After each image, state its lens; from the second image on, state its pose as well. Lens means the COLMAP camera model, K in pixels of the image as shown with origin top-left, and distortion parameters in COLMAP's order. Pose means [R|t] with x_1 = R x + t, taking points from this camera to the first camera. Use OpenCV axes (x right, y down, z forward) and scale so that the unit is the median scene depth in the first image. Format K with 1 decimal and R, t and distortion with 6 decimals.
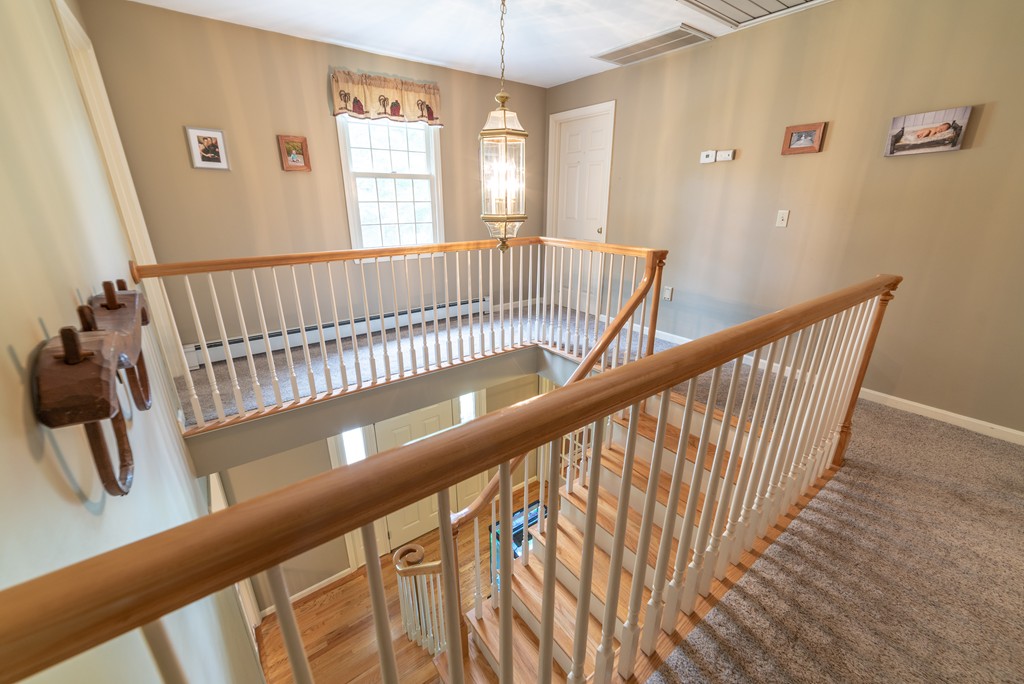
lens RADIAL K [[401.8, 0, 507.9], [0, 401.8, 343.4], [0, 0, 1]] dist [-0.012126, 0.004724]
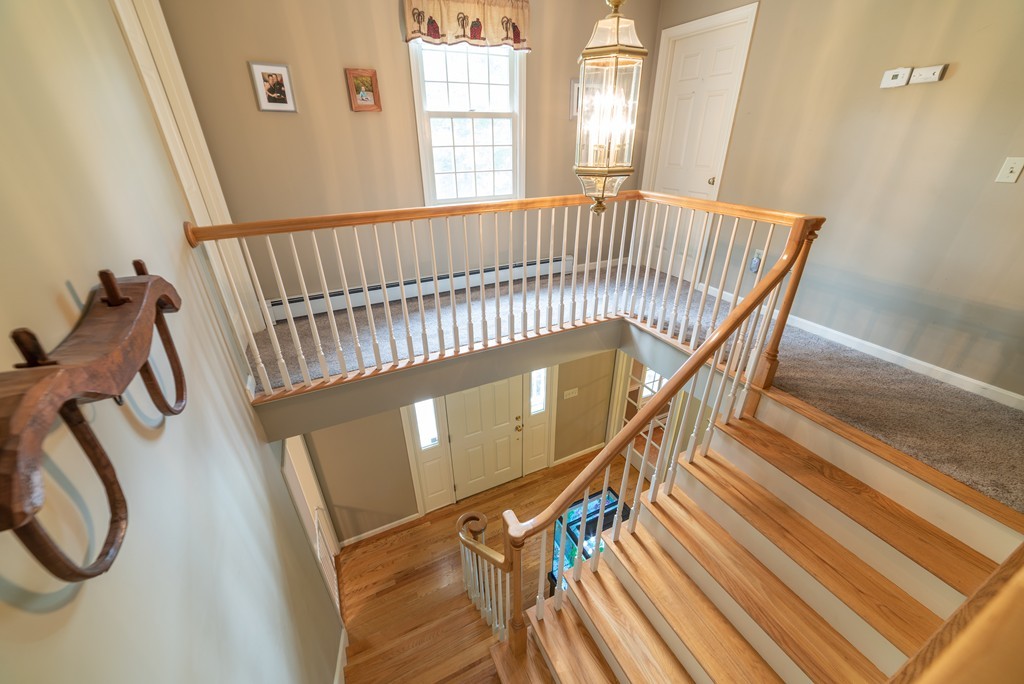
lens RADIAL K [[401.8, 0, 511.2], [0, 401.8, 348.2], [0, 0, 1]] dist [-0.012126, 0.004724]
pose [[0.983798, 0.074131, -0.163235, -0.025325], [-0.050929, 0.988557, 0.141993, -0.055959], [0.171893, -0.131379, 0.976316, 0.123921]]
